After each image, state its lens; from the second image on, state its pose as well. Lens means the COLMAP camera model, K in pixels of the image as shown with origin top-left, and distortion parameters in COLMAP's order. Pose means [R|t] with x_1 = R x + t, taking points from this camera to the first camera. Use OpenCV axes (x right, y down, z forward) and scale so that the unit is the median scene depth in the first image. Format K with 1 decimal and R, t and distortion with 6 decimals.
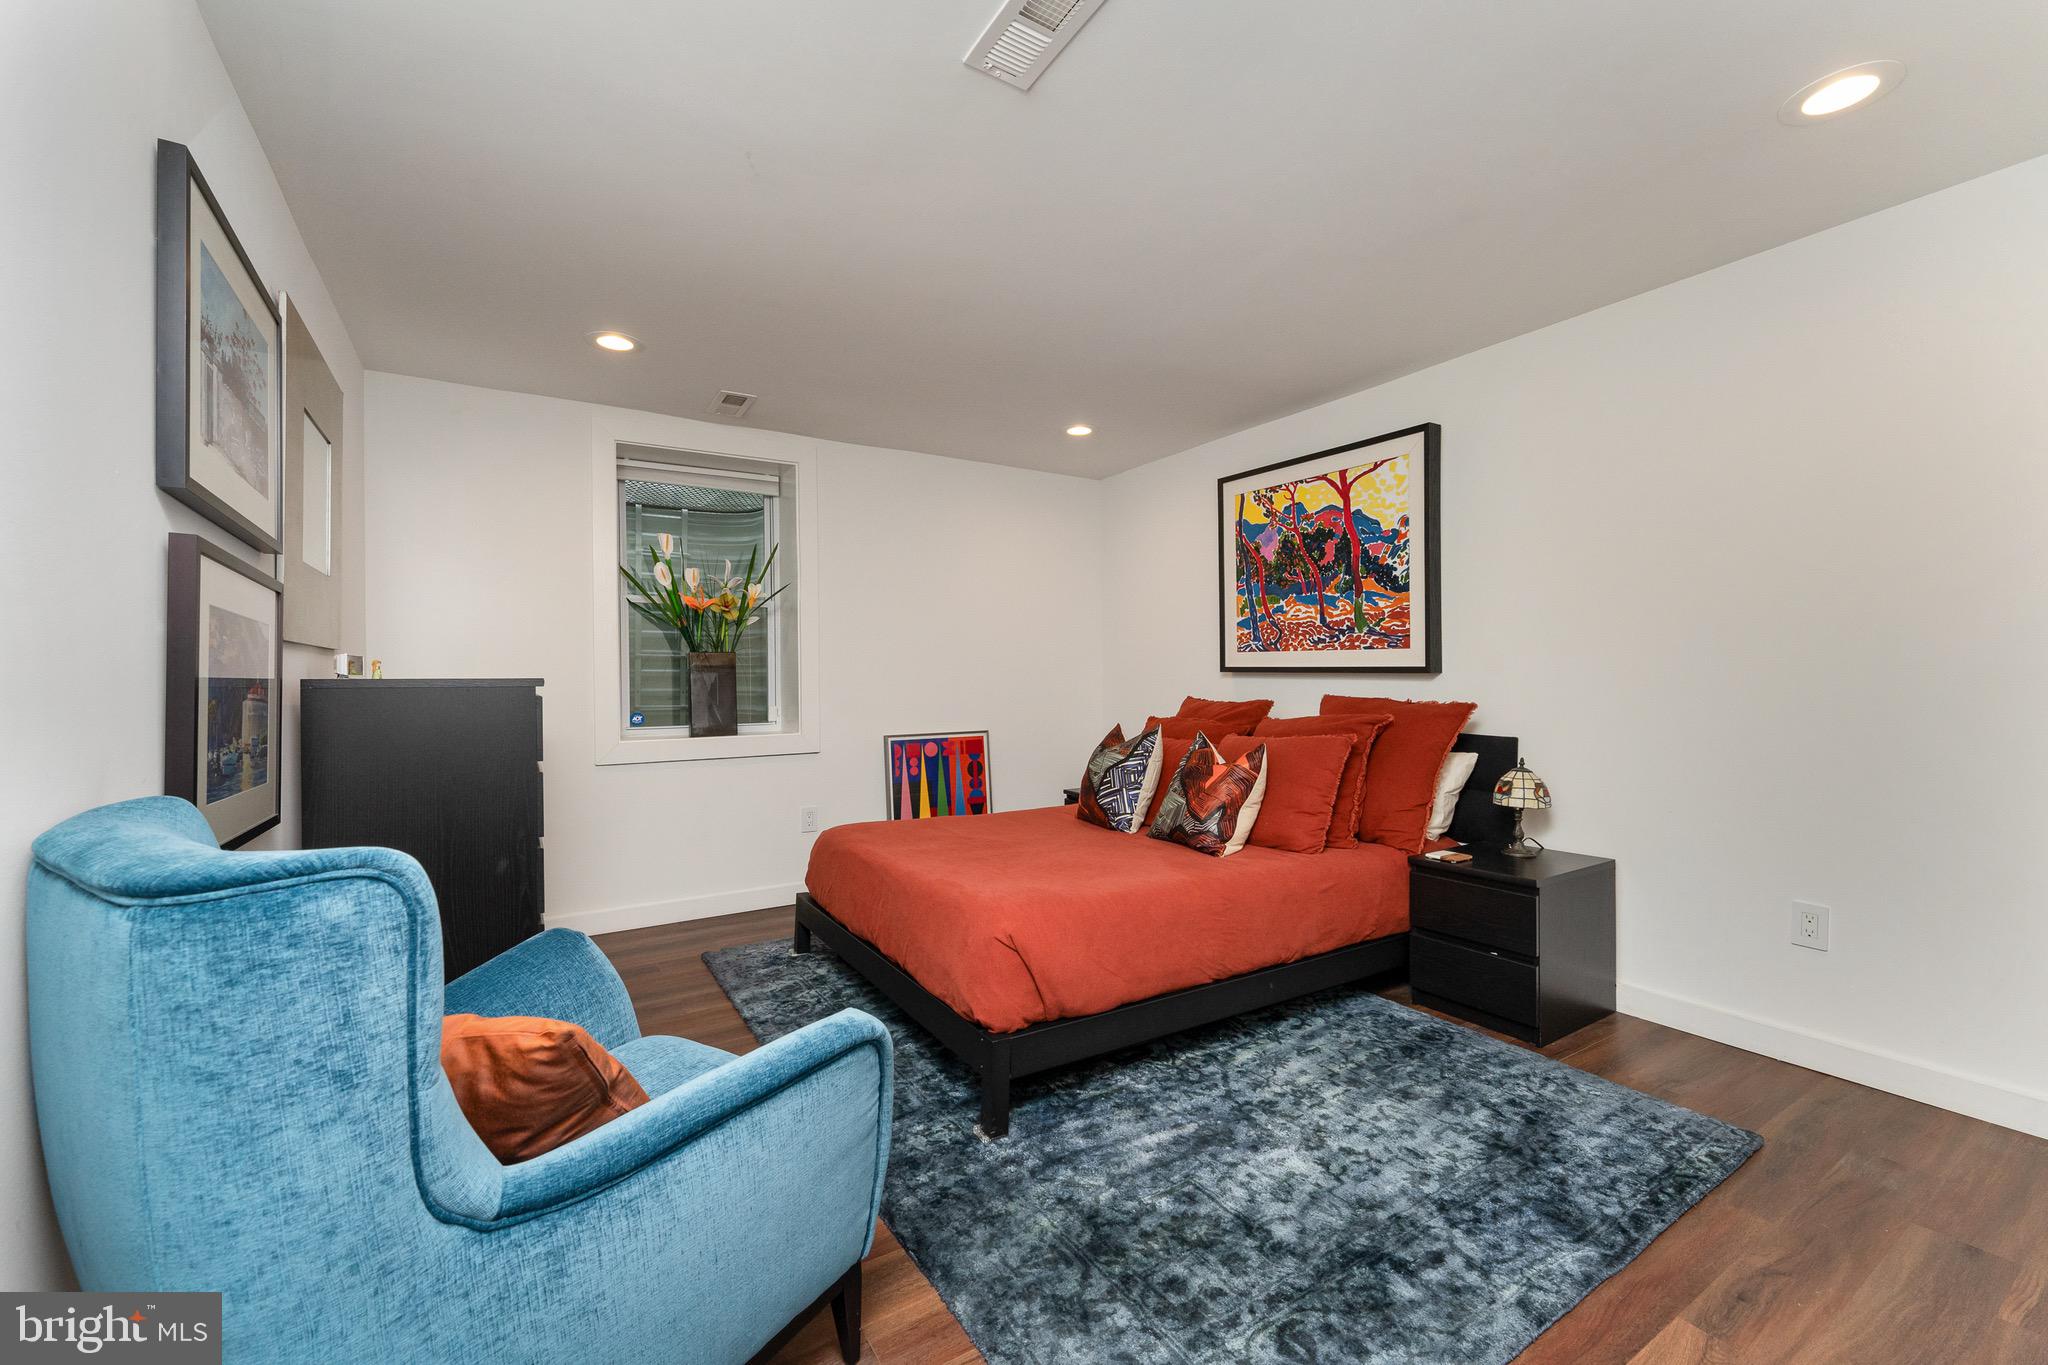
lens RADIAL K [[835.9, 0, 1022.5], [0, 835.9, 683.2], [0, 0, 1]] dist [-0.000342, -0.000020]
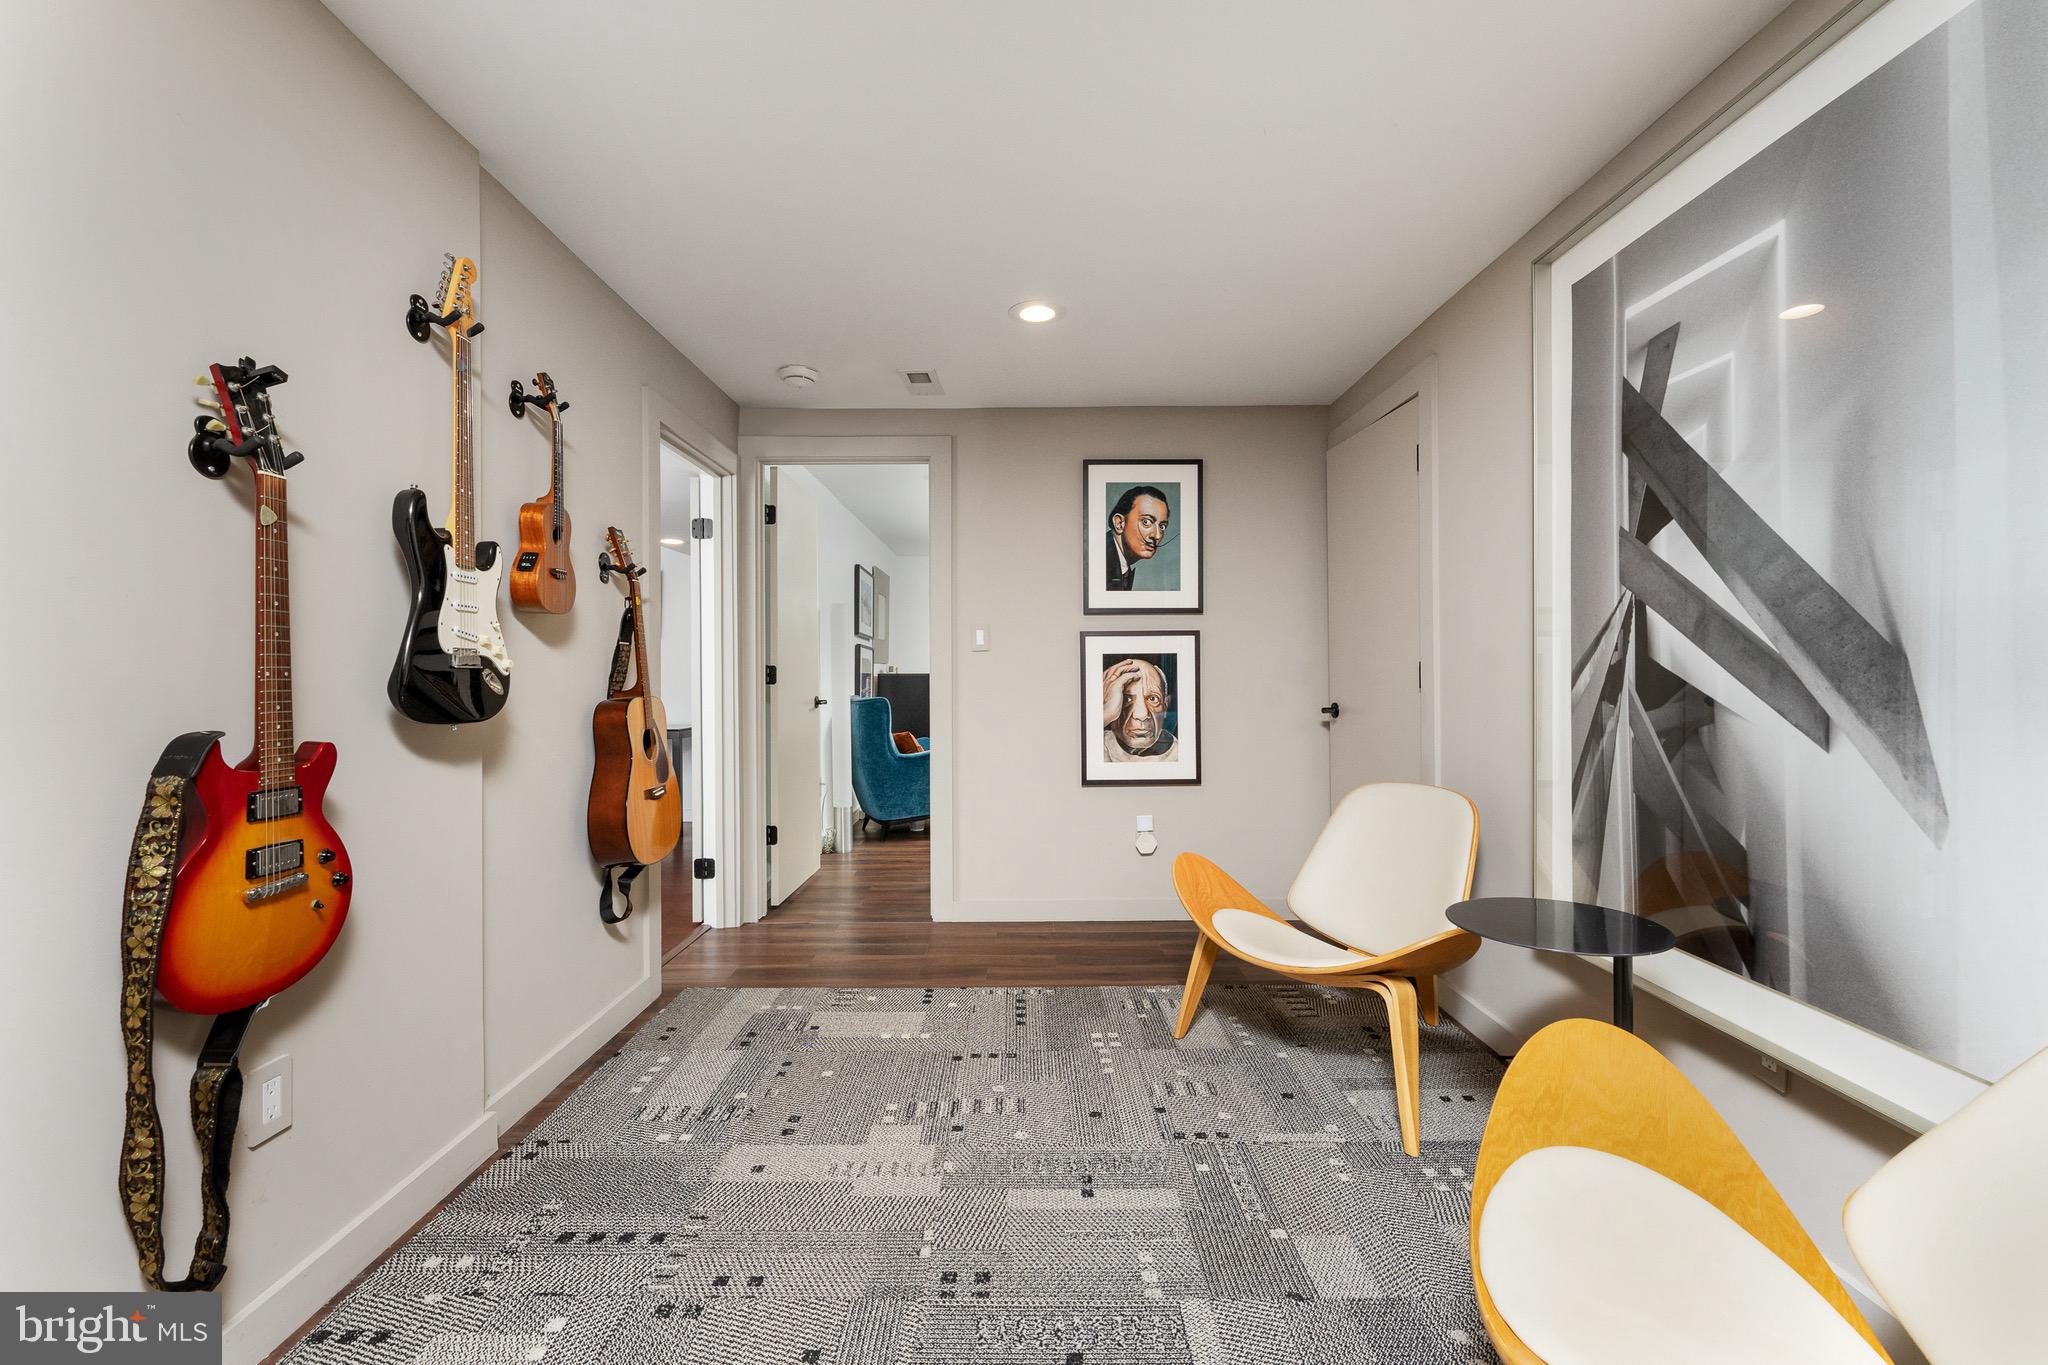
lens RADIAL K [[835.9, 0, 1022.6], [0, 835.9, 678.0], [0, 0, 1]] dist [-0.000342, -0.000020]
pose [[0.853104, 0.004412, -0.521723, 1.631709], [-0.005280, 0.999986, -0.000177, 0.013445], [0.521715, 0.002906, 0.853115, -1.839330]]
